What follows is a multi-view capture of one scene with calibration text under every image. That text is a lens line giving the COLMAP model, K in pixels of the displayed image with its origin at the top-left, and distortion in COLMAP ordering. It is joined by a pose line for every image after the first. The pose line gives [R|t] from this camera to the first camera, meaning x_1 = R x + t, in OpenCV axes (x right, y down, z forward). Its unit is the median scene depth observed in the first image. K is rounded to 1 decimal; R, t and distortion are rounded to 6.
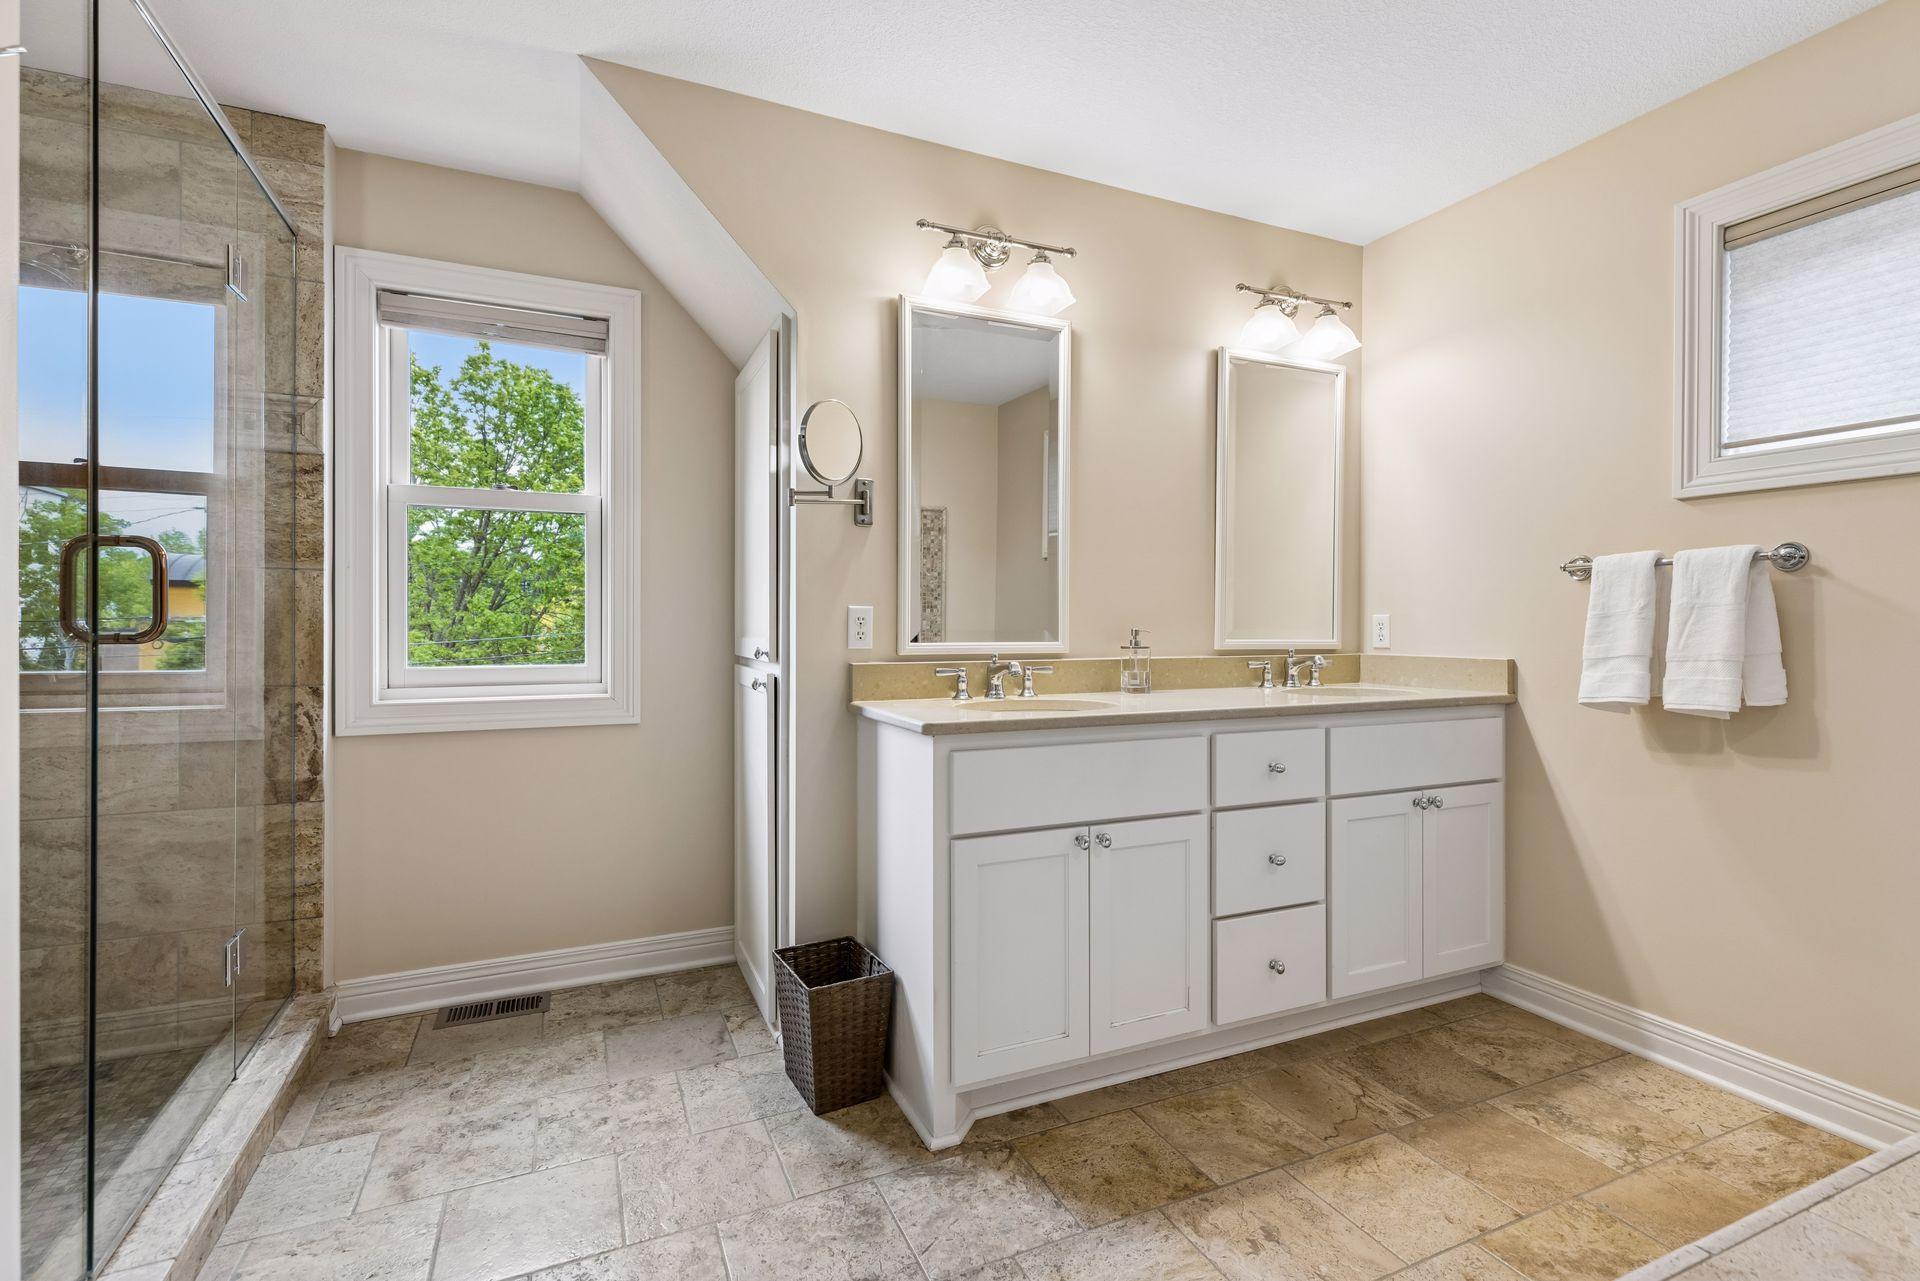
lens RADIAL K [[894.7, 0, 965.6], [0, 894.7, 622.7], [0, 0, 1]] dist [0.004767, 0.000157]
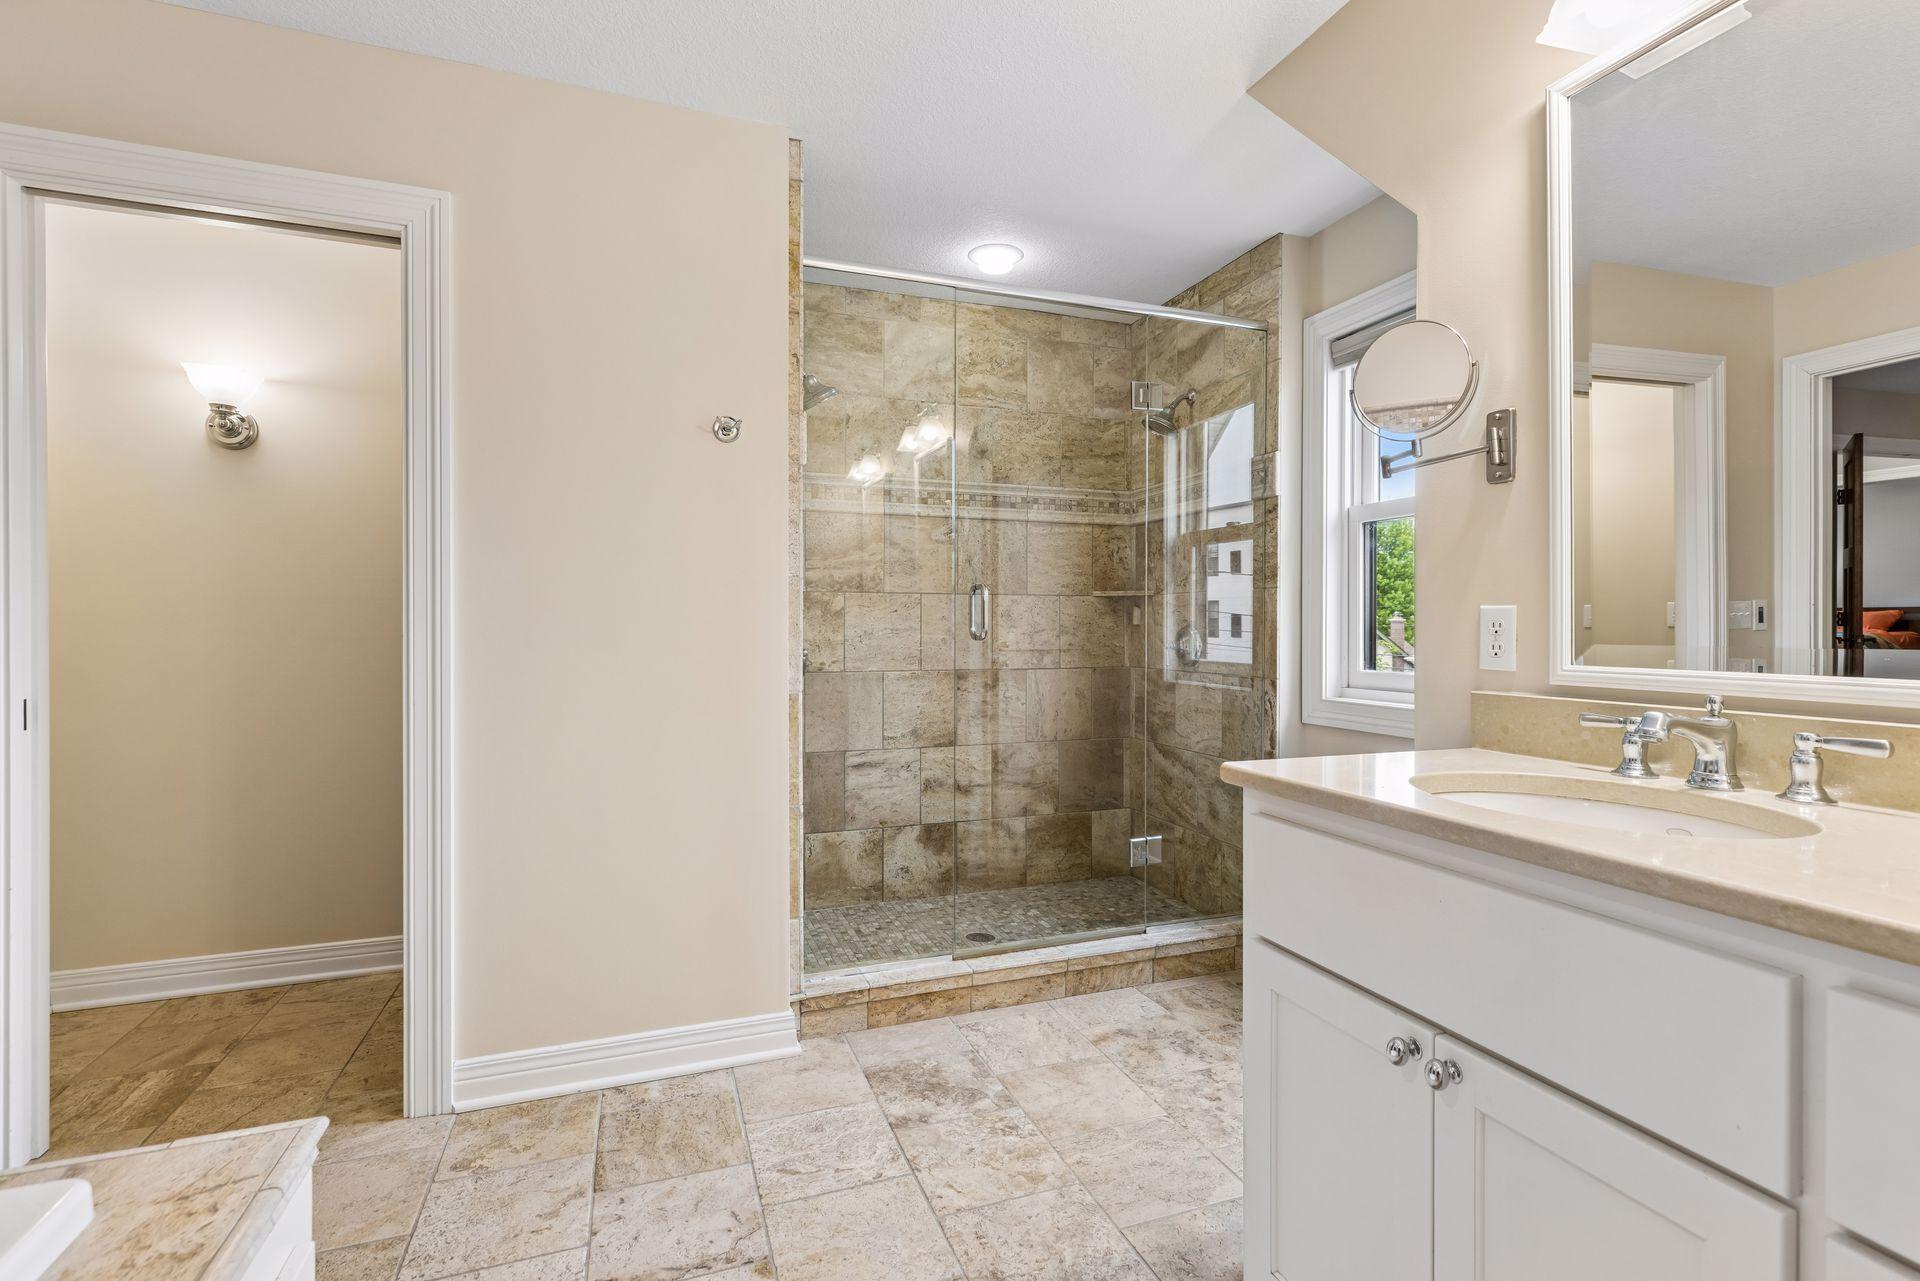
lens RADIAL K [[894.7, 0, 965.6], [0, 894.7, 622.7], [0, 0, 1]] dist [0.004767, 0.000157]
pose [[-0.080299, -0.005618, -0.996755, 0.590676], [0.002645, 0.999979, -0.005850, -0.003112], [0.996767, -0.003106, -0.080282, 0.685467]]
